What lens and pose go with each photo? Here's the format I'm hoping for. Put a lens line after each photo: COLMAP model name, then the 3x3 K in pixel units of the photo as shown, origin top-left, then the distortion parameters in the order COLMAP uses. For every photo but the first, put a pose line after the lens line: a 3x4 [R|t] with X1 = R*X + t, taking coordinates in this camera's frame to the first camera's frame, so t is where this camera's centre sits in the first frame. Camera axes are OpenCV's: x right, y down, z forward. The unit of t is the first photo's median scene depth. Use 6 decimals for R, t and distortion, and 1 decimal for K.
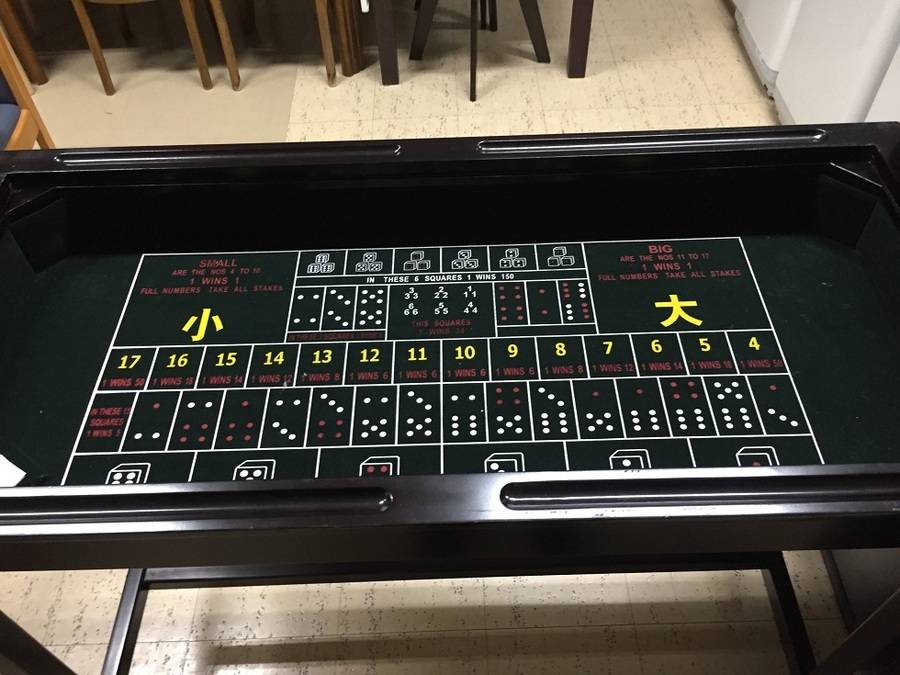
lens RADIAL K [[778.4, 0, 462.3], [0, 778.4, 352.2], [0, 0, 1]] dist [0.062141, -0.108281]
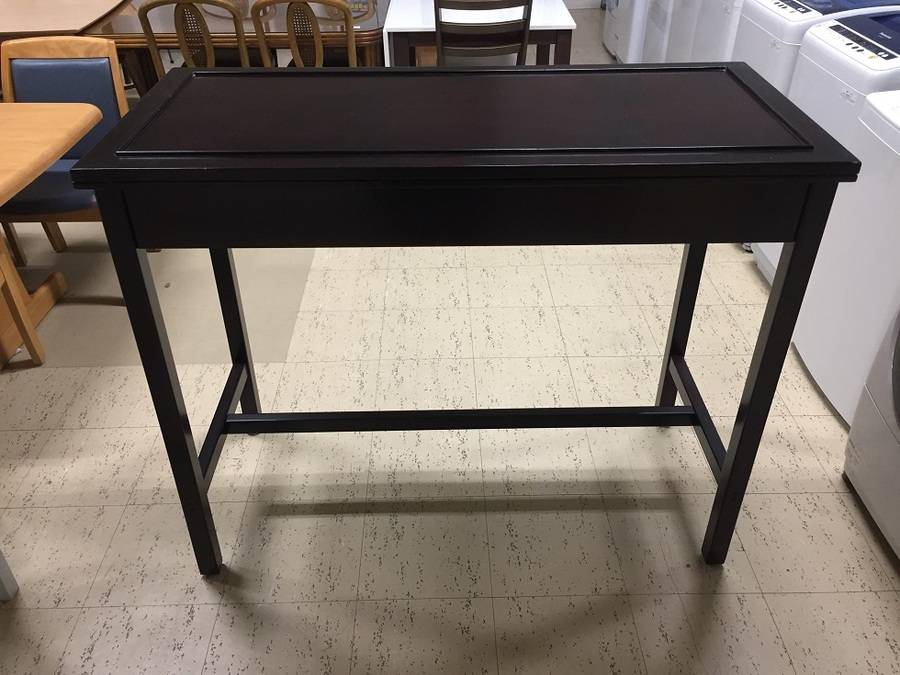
lens RADIAL K [[778.4, 0, 455.8], [0, 778.4, 342.0], [0, 0, 1]] dist [0.062141, -0.108281]
pose [[0.999759, 0.019775, 0.009518, -0.032834], [-0.016303, 0.959533, -0.281124, 0.468302], [-0.014692, 0.280901, 0.959624, -0.271165]]
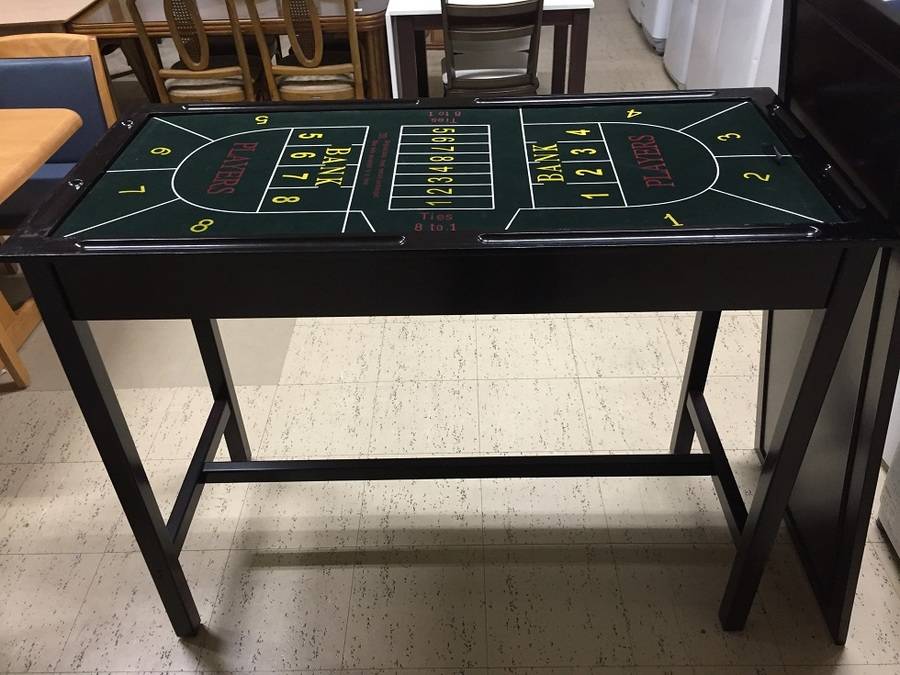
lens RADIAL K [[778.4, 0, 455.6], [0, 778.4, 338.5], [0, 0, 1]] dist [0.062141, -0.108281]
pose [[0.999476, 0.015805, -0.028261, 0.016598], [-0.021898, 0.972859, -0.230362, 0.323011], [0.023853, 0.230860, 0.972694, -0.203913]]
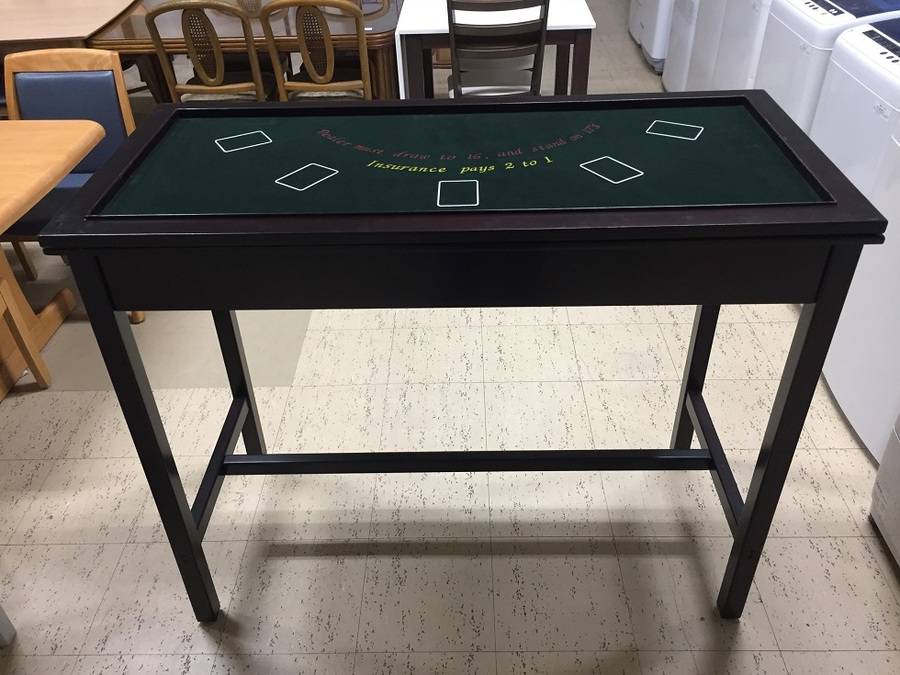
lens RADIAL K [[778.4, 0, 454.8], [0, 778.4, 339.7], [0, 0, 1]] dist [0.062141, -0.108281]
pose [[0.999410, 0.020384, -0.027660, 0.001461], [-0.026704, 0.967367, -0.251969, 0.363311], [0.021621, 0.252559, 0.967340, -0.249970]]
